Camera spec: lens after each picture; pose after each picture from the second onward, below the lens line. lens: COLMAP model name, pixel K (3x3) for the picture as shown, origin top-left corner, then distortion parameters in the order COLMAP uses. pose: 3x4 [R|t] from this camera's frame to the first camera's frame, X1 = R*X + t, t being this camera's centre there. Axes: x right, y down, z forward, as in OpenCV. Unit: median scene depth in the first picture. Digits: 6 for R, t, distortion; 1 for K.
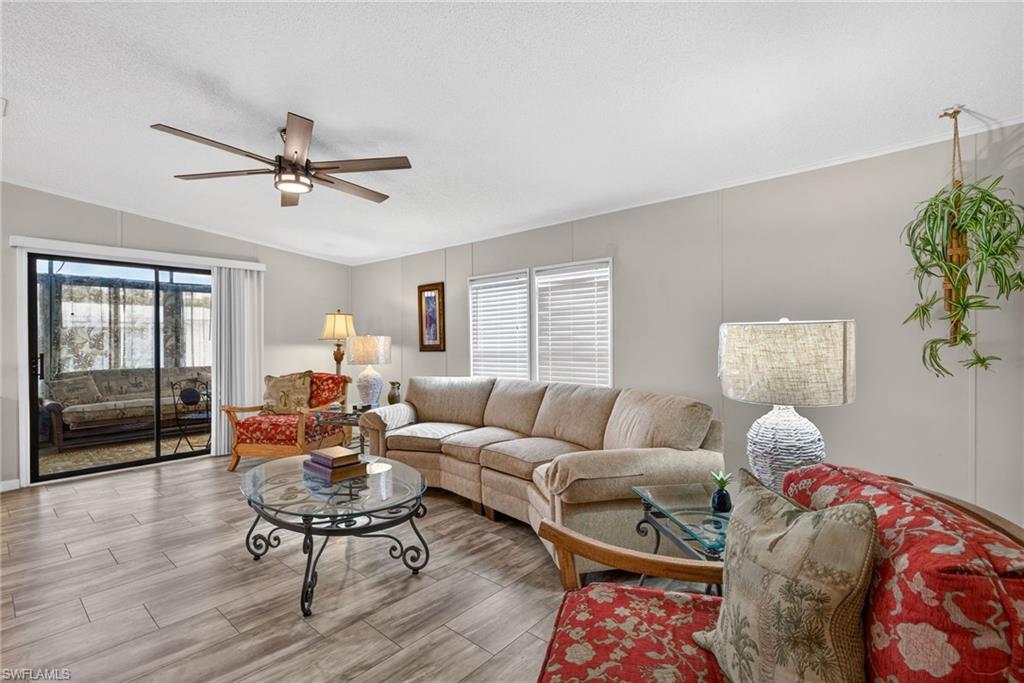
lens RADIAL K [[484.9, 0, 515.8], [0, 484.9, 342.5], [0, 0, 1]] dist [-0.003007, 0.002016]
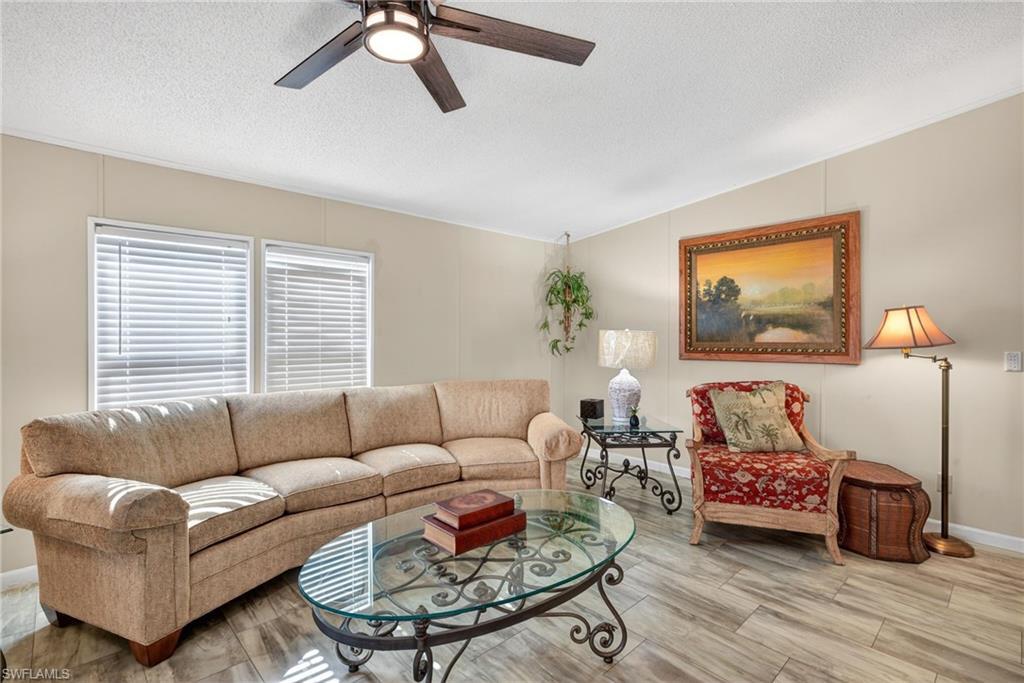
lens RADIAL K [[484.9, 0, 515.0], [0, 484.9, 341.4], [0, 0, 1]] dist [-0.003007, 0.002016]
pose [[0.063697, 0.002904, 0.997965, -0.701254], [0.003400, 0.999989, -0.003127, 0.004132], [-0.997963, 0.003593, 0.063686, 0.604700]]
